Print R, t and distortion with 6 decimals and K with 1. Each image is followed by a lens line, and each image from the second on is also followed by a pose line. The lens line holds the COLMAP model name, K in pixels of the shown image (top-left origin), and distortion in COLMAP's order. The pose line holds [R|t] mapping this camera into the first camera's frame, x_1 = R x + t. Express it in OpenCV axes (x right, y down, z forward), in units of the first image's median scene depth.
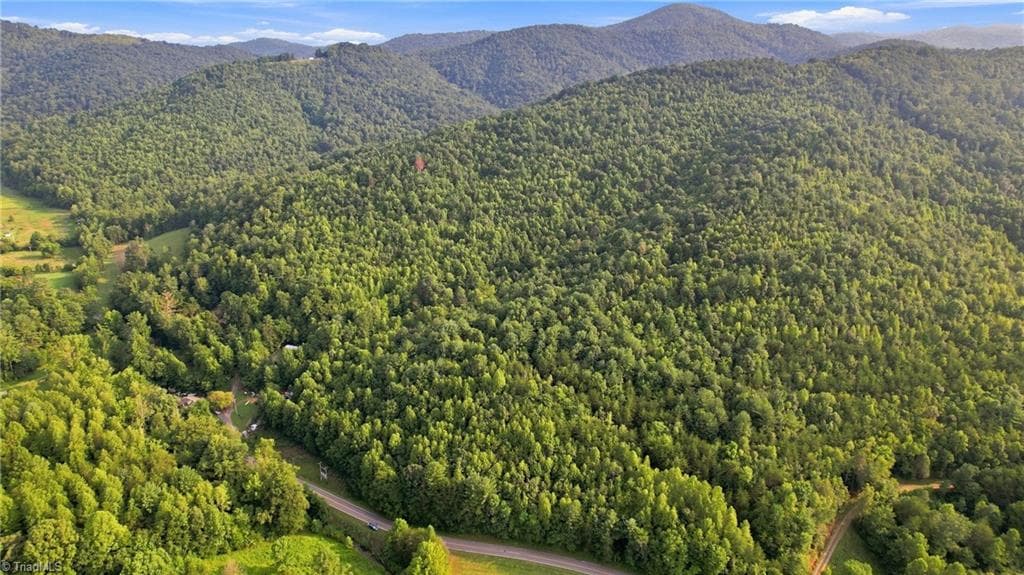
lens RADIAL K [[654.2, 0, 512.0], [0, 654.2, 287.5], [0, 0, 1]] dist [-0.082421, 0.077731]
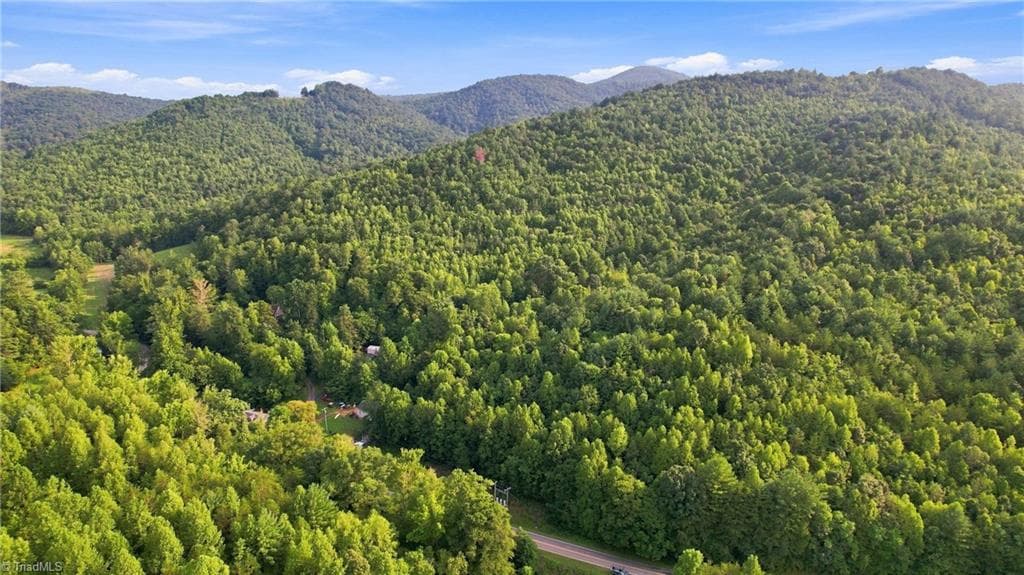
lens RADIAL K [[654.2, 0, 512.0], [0, 654.2, 287.5], [0, 0, 1]] dist [-0.082421, 0.077731]
pose [[0.996721, -0.023393, 0.077465, -0.188427], [0.032161, 0.992966, -0.113951, 0.087486], [-0.074254, 0.116068, 0.990462, 0.192053]]
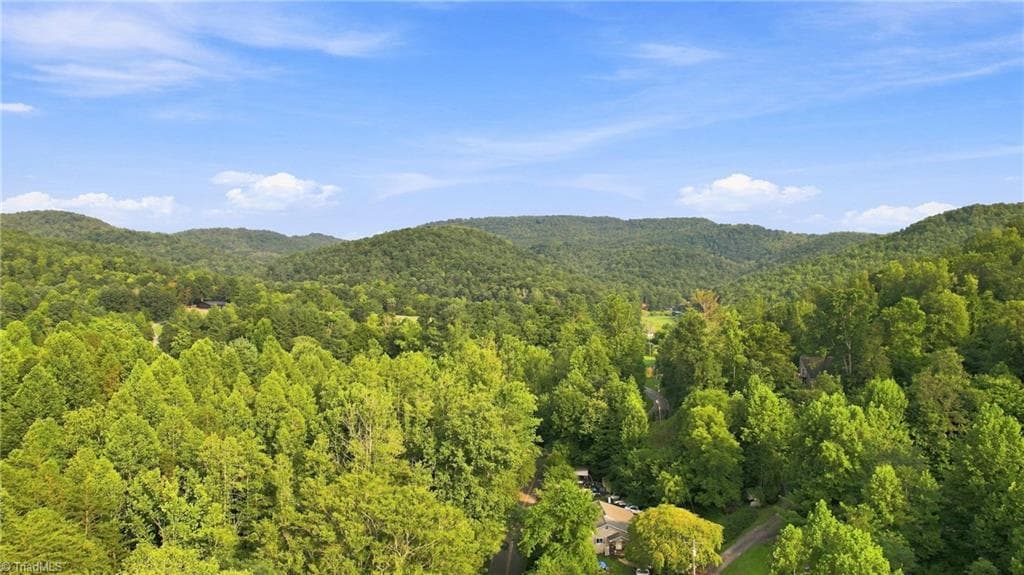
lens RADIAL K [[654.2, 0, 512.0], [0, 654.2, 287.5], [0, 0, 1]] dist [-0.082421, 0.077731]
pose [[0.507531, -0.011630, -0.861555, -0.176034], [-0.304710, 0.932873, -0.192093, 0.102215], [0.805955, 0.360017, 0.469918, 0.536974]]
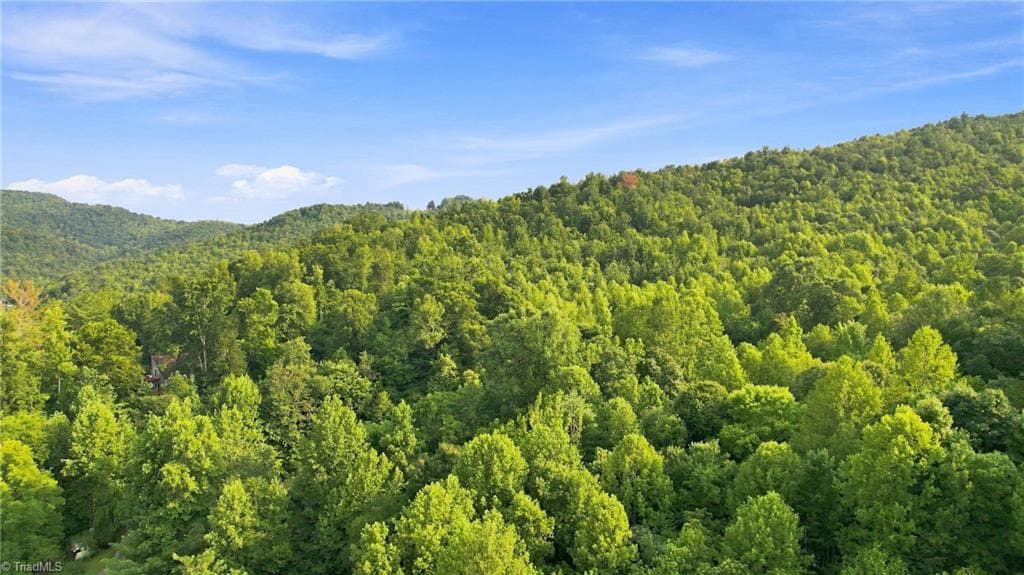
lens RADIAL K [[654.2, 0, 512.0], [0, 654.2, 287.5], [0, 0, 1]] dist [-0.082421, 0.077731]
pose [[0.991539, -0.007969, -0.129563, -0.187404], [-0.037099, 0.939085, -0.341677, 0.090887], [0.124393, 0.343592, 0.930844, 0.563866]]
